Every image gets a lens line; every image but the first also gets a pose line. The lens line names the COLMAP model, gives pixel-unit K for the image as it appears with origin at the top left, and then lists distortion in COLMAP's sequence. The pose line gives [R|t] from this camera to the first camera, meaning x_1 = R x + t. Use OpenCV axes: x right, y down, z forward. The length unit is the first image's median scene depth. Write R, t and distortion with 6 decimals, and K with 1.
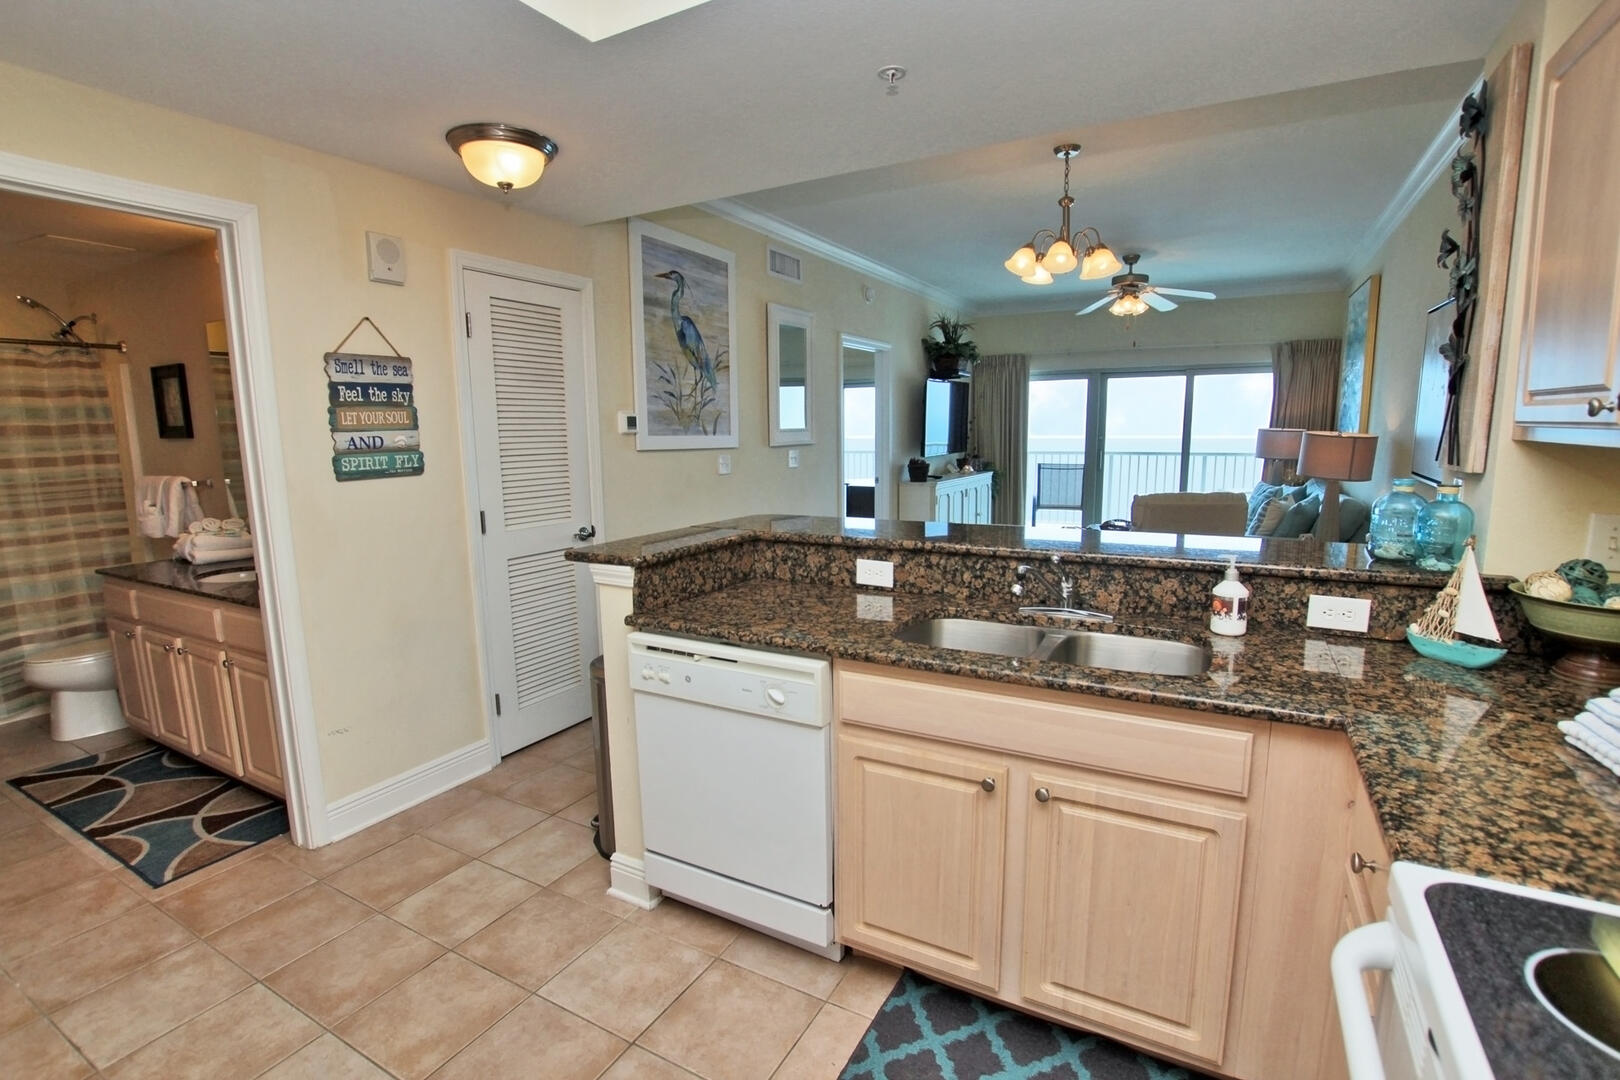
lens RADIAL K [[773.6, 0, 809.0], [0, 773.6, 543.2], [0, 0, 1]] dist [-0.025923, 0.001432]
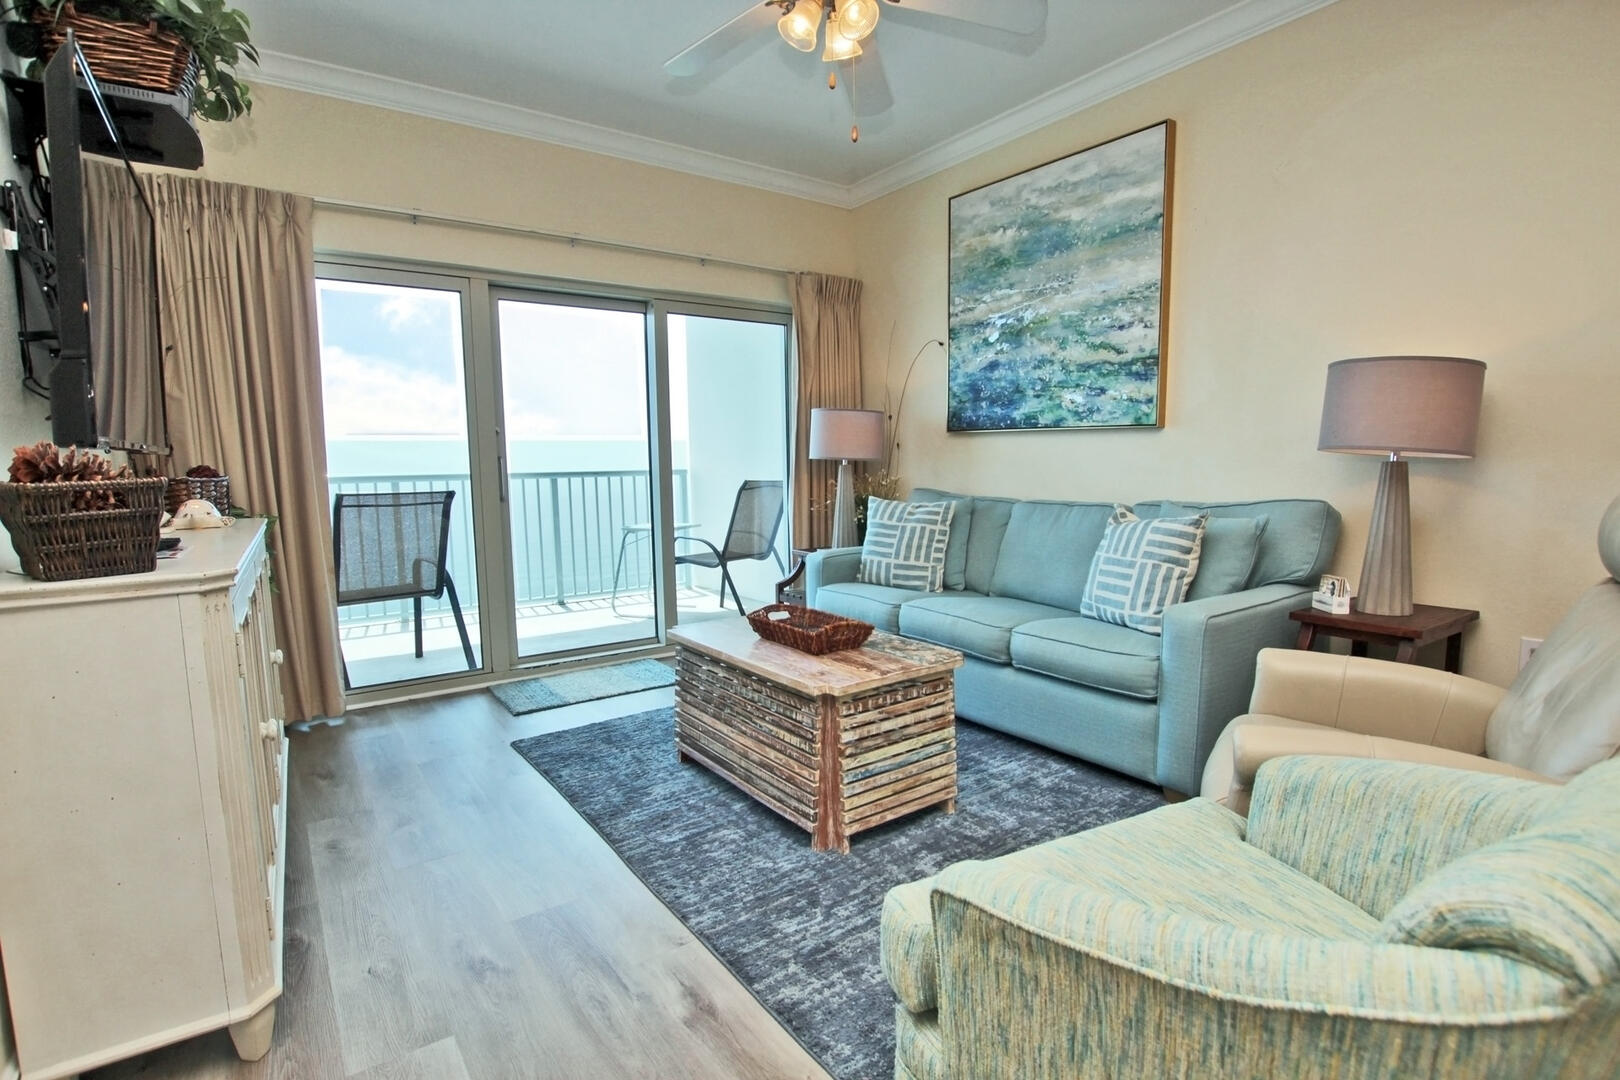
lens RADIAL K [[773.6, 0, 804.7], [0, 773.6, 538.9], [0, 0, 1]] dist [-0.025923, 0.001432]
pose [[0.443974, -0.083228, 0.892166, 0.086024], [0.143335, 0.989452, 0.020975, -0.095246], [-0.884501, 0.118566, 0.451220, 1.073080]]
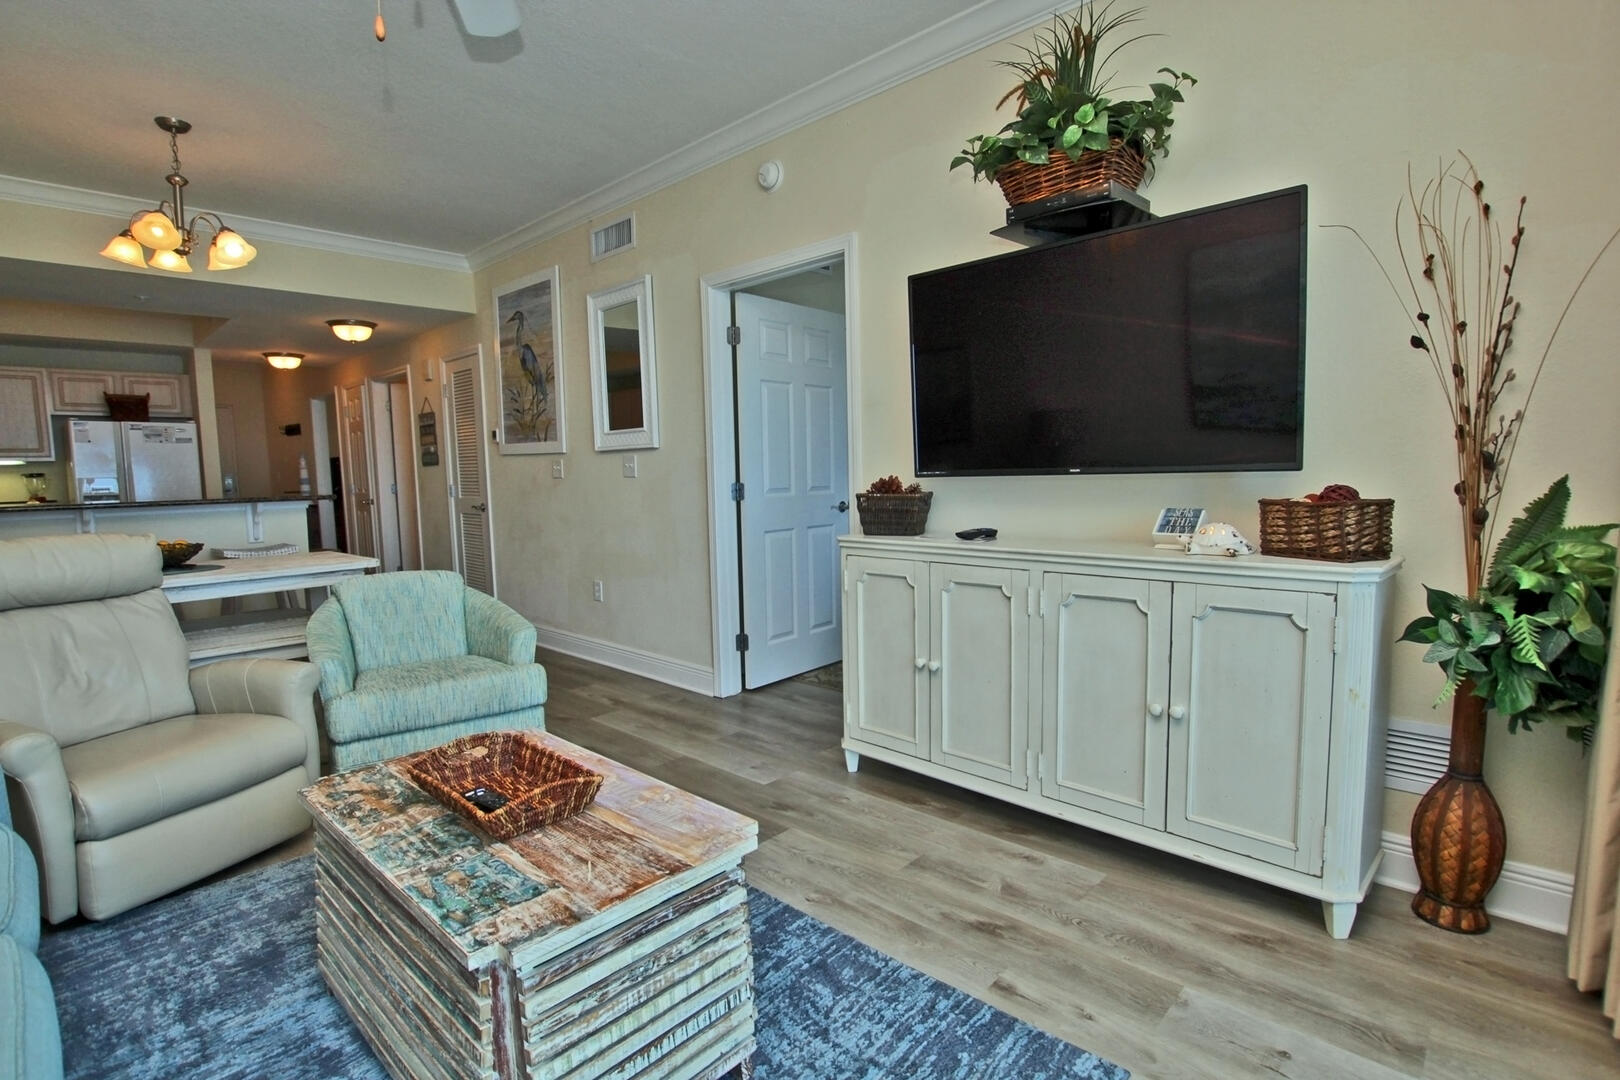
lens RADIAL K [[773.6, 0, 805.3], [0, 773.6, 537.9], [0, 0, 1]] dist [-0.025923, 0.001432]
pose [[-0.249782, 0.102058, -0.962909, 0.774208], [-0.122281, 0.983144, 0.135923, -0.179824], [0.960550, 0.151697, -0.233092, 1.469227]]
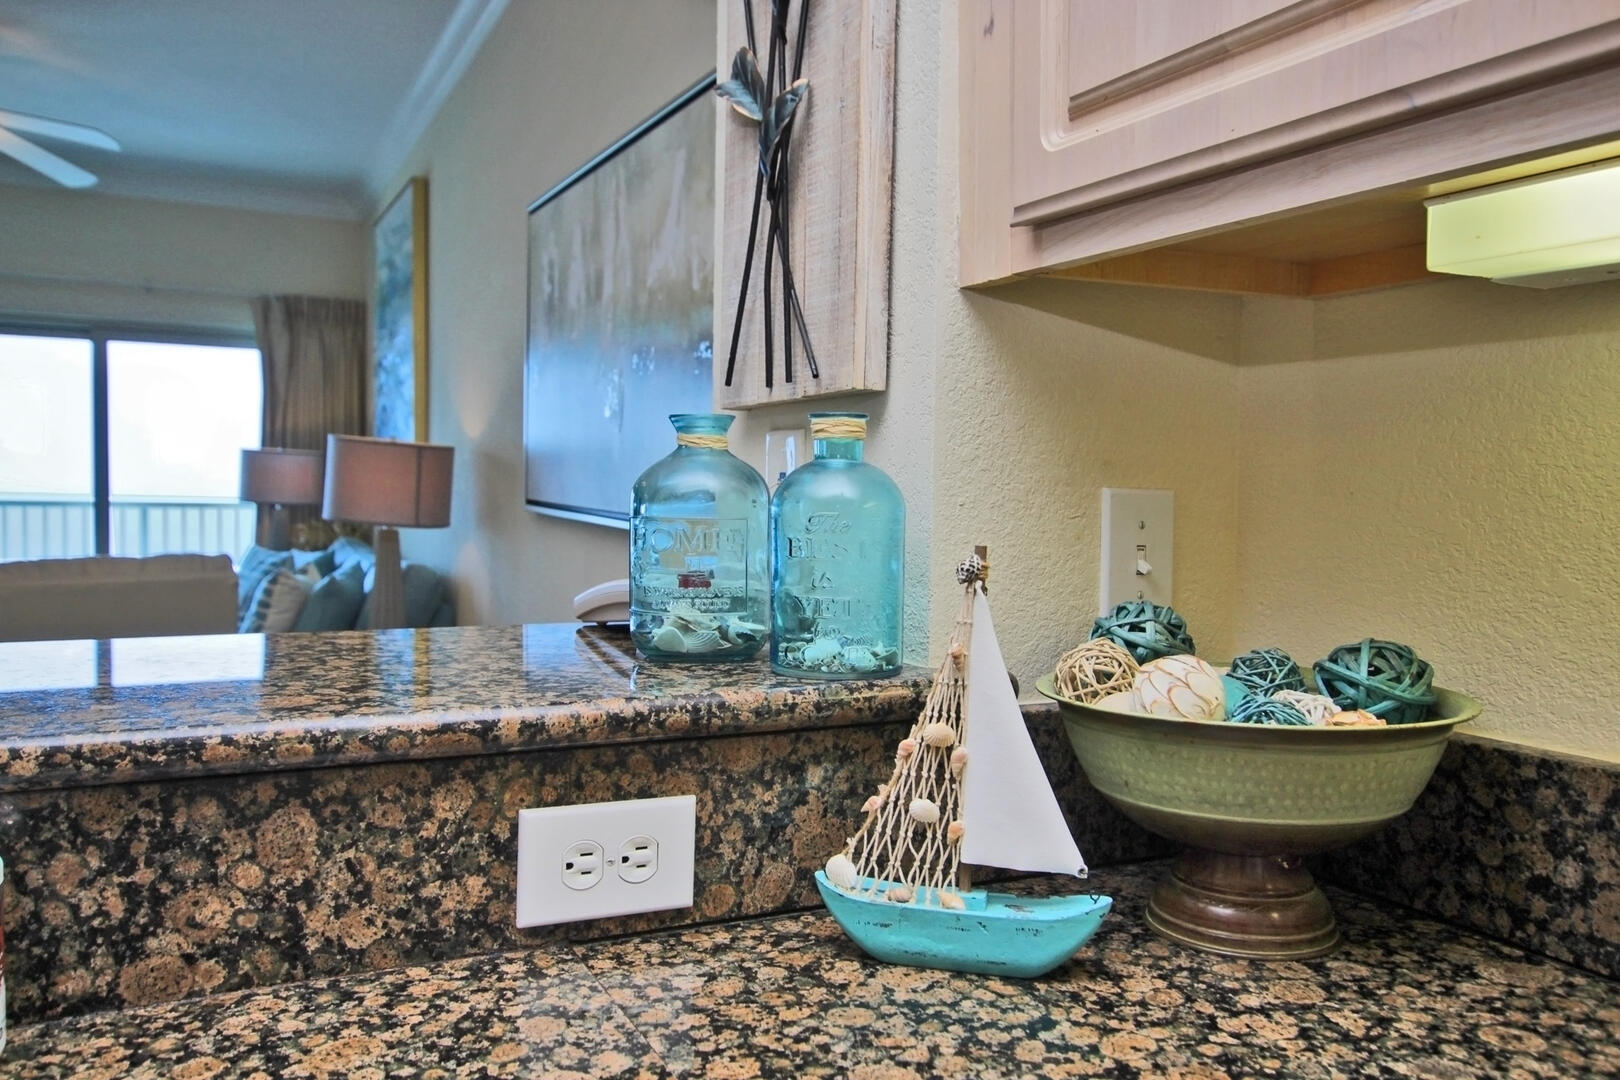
lens RADIAL K [[1287.7, 0, 819.4], [0, 1287.7, 553.5], [0, 0, 1]] dist [0.003454, 0.004565]
pose [[0.580247, -0.024907, 0.814060, 0.128923], [0.102090, 0.993873, -0.042360, 0.002678], [-0.808017, 0.107686, 0.579234, 0.237291]]
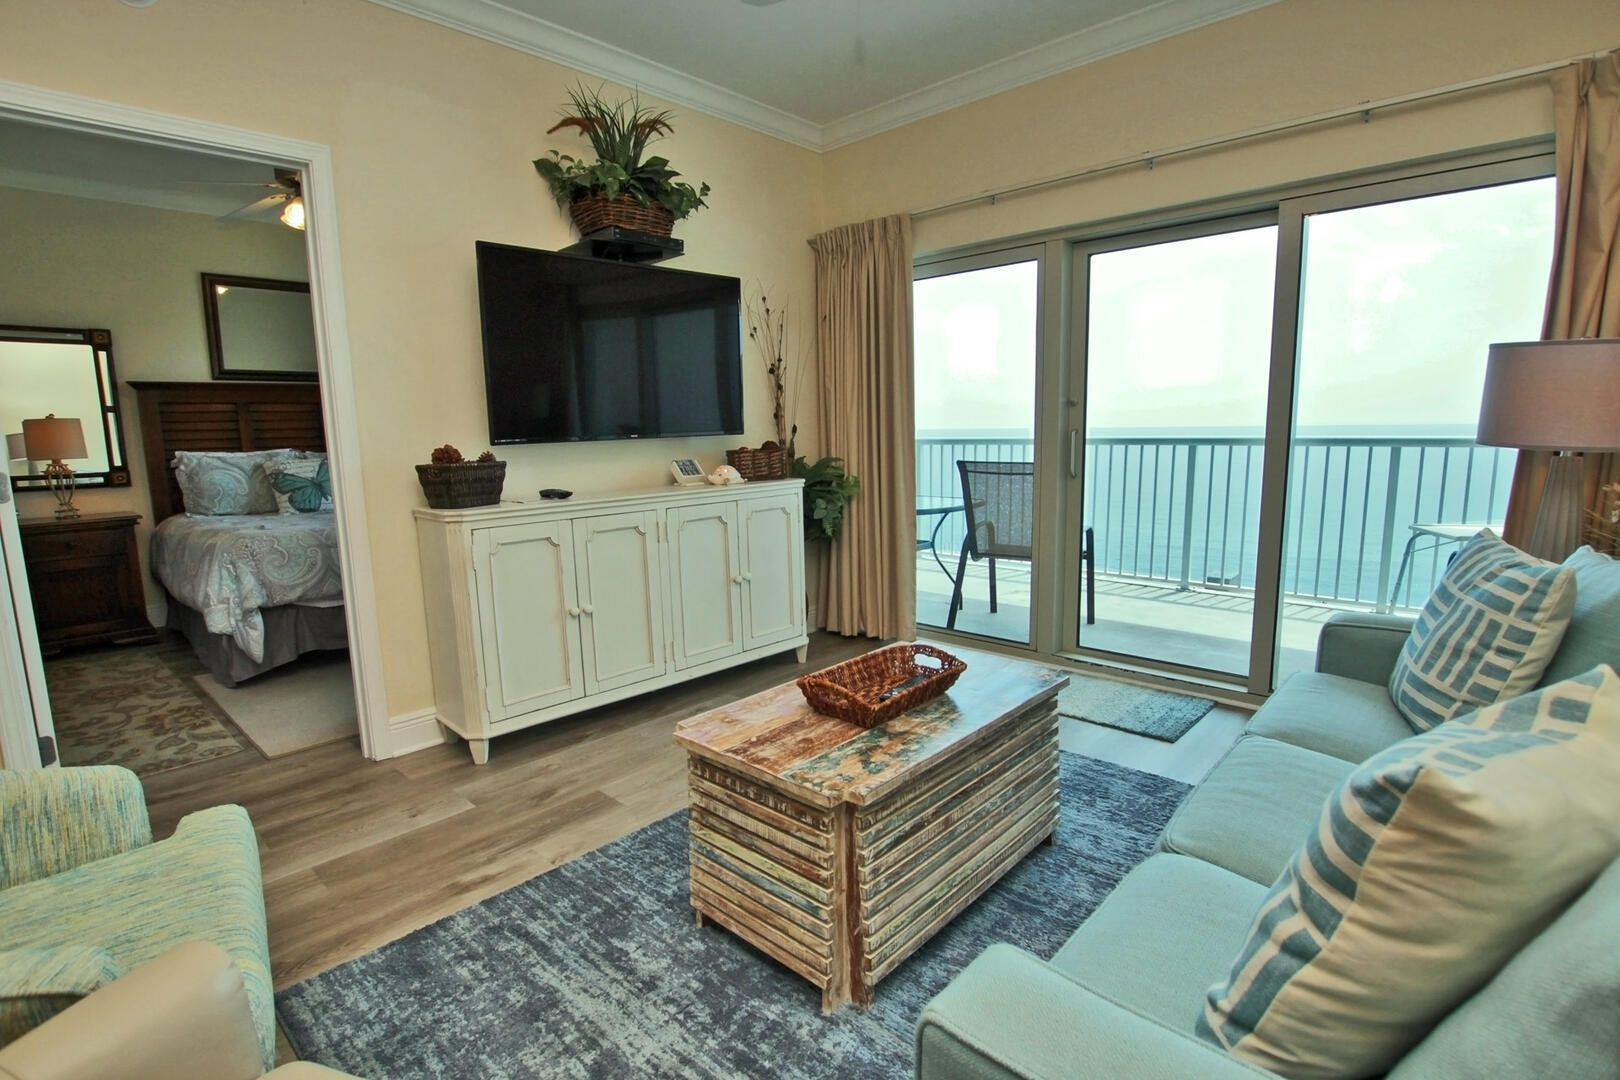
lens RADIAL K [[773.6, 0, 815.6], [0, 773.6, 542.5], [0, 0, 1]] dist [-0.025923, 0.001432]
pose [[0.968987, 0.029005, -0.245404, 0.578302], [-0.027551, 0.999577, 0.009355, -0.098922], [0.245571, -0.002304, 0.969376, 0.930005]]
